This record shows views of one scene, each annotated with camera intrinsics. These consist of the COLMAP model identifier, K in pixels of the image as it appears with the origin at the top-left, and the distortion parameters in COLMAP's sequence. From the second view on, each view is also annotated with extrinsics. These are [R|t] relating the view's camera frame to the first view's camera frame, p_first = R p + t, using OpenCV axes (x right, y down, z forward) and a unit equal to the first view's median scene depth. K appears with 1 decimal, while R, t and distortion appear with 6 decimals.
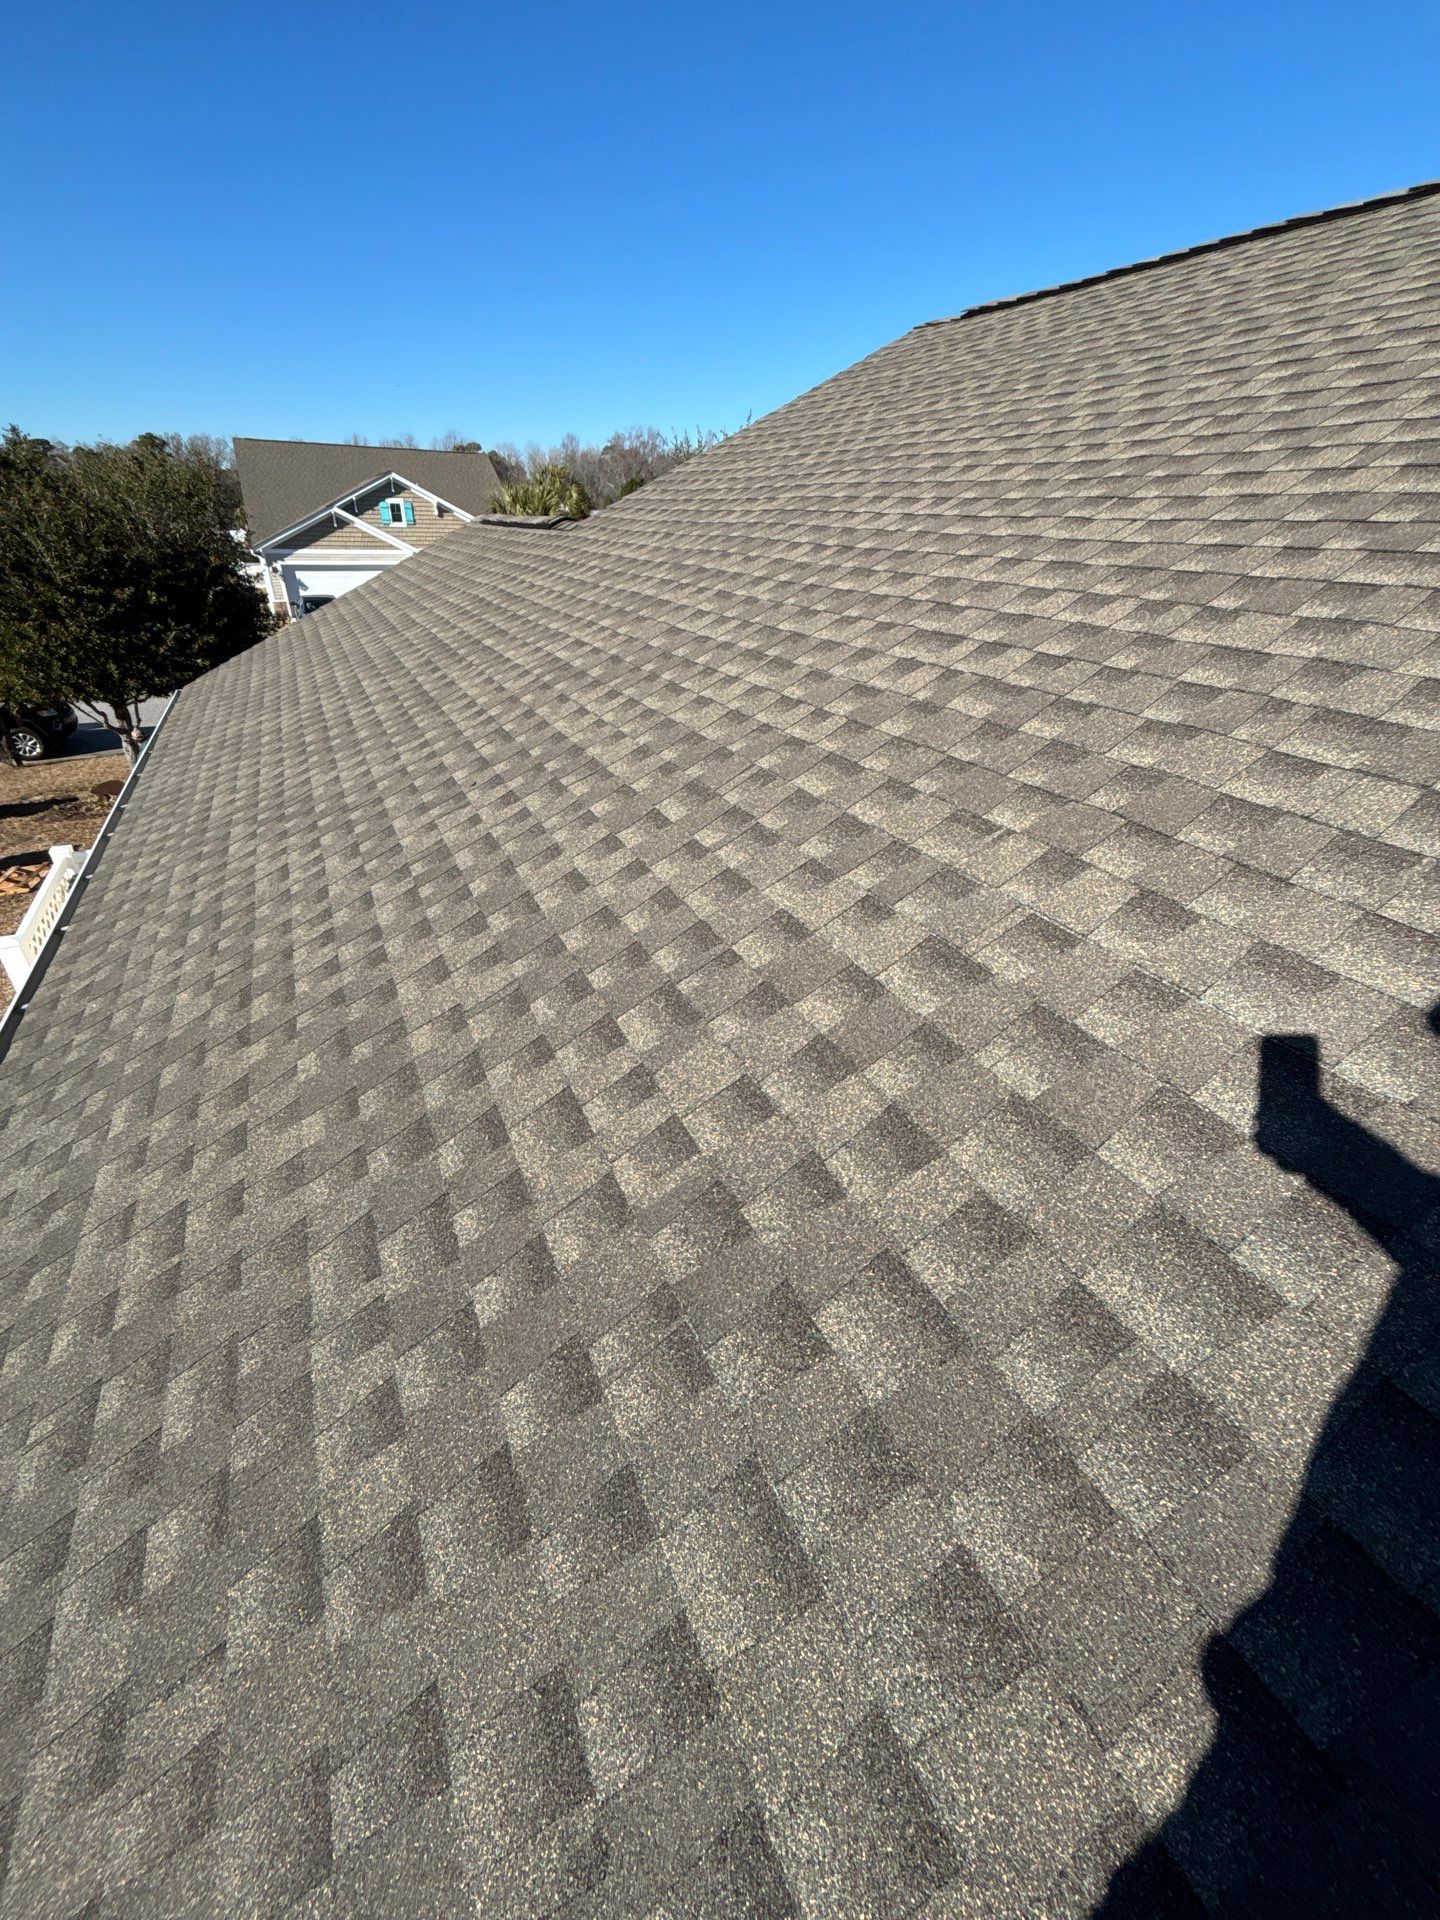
lens RADIAL K [[799.2, 0, 724.8], [0, 799.2, 950.2], [0, 0, 1]] dist [-0.002590, 0.006882]
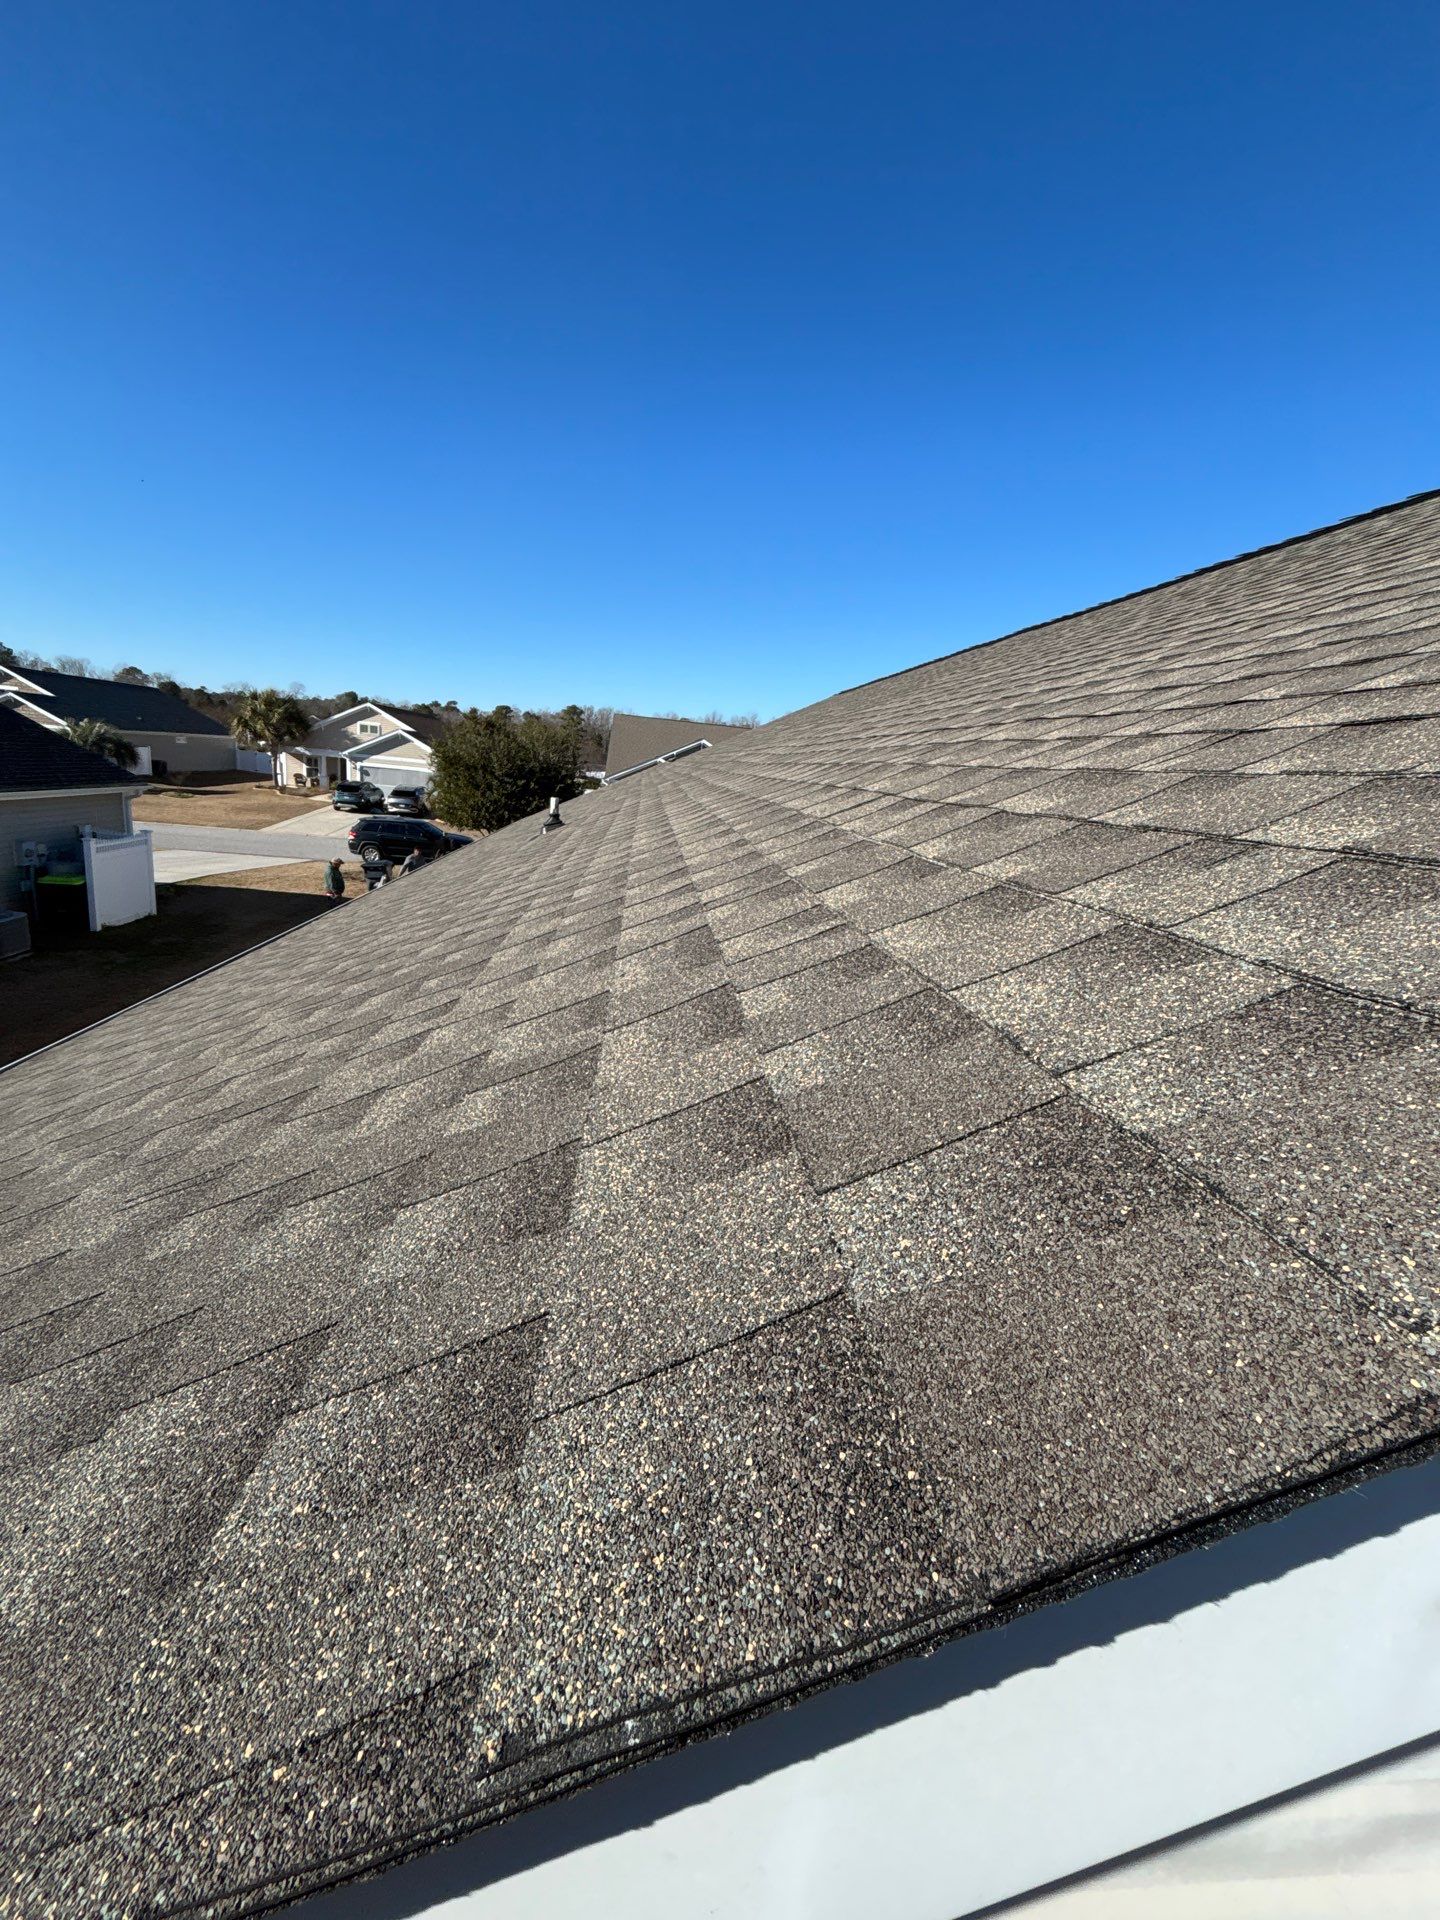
lens RADIAL K [[799.2, 0, 724.8], [0, 799.2, 950.2], [0, 0, 1]] dist [-0.002590, 0.006882]
pose [[0.932133, 0.146435, -0.331186, 0.483638], [-0.235363, 0.940052, -0.246791, 0.343968], [0.275194, 0.307991, 0.910719, -0.595930]]
